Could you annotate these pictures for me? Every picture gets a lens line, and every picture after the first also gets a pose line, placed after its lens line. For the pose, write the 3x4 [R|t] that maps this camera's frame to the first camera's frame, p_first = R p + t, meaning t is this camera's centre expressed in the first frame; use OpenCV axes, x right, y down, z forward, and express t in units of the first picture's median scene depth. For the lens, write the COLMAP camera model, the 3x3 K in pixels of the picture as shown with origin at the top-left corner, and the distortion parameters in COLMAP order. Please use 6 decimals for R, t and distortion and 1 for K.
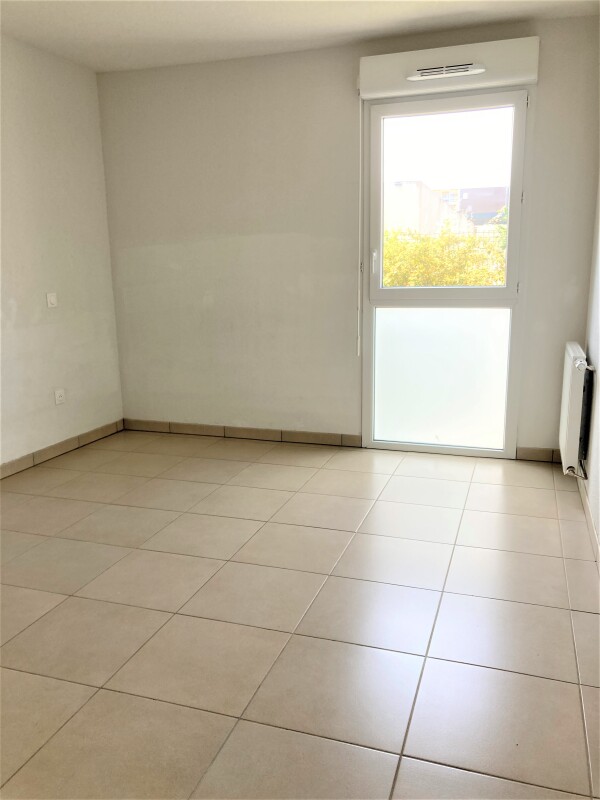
lens RADIAL K [[656.8, 0, 299.1], [0, 656.8, 393.2], [0, 0, 1]] dist [0.000968, -0.001491]
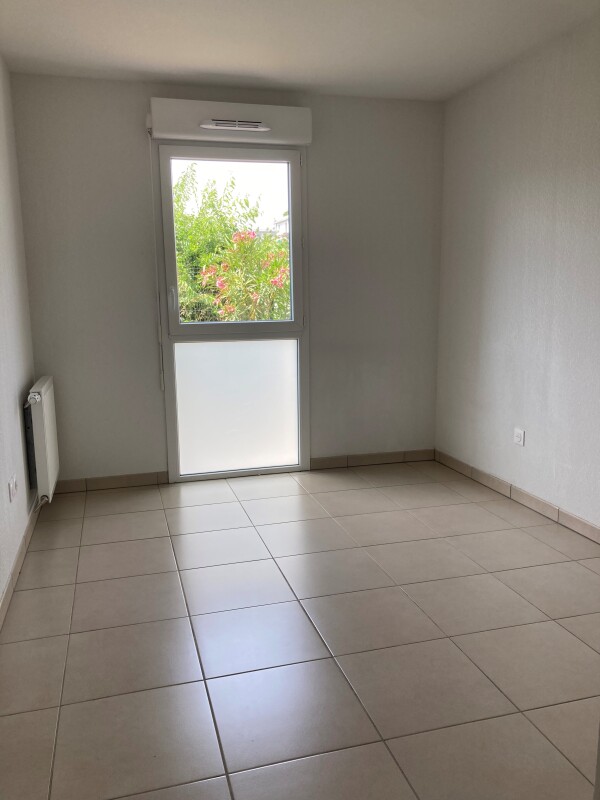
lens RADIAL K [[656.8, 0, 299.9], [0, 656.8, 406.7], [0, 0, 1]] dist [0.000968, -0.001491]
pose [[0.818240, -0.094196, 0.567106, -0.334410], [0.109501, 0.993961, 0.007105, -0.020060], [-0.564351, 0.056285, 0.823614, 0.065939]]
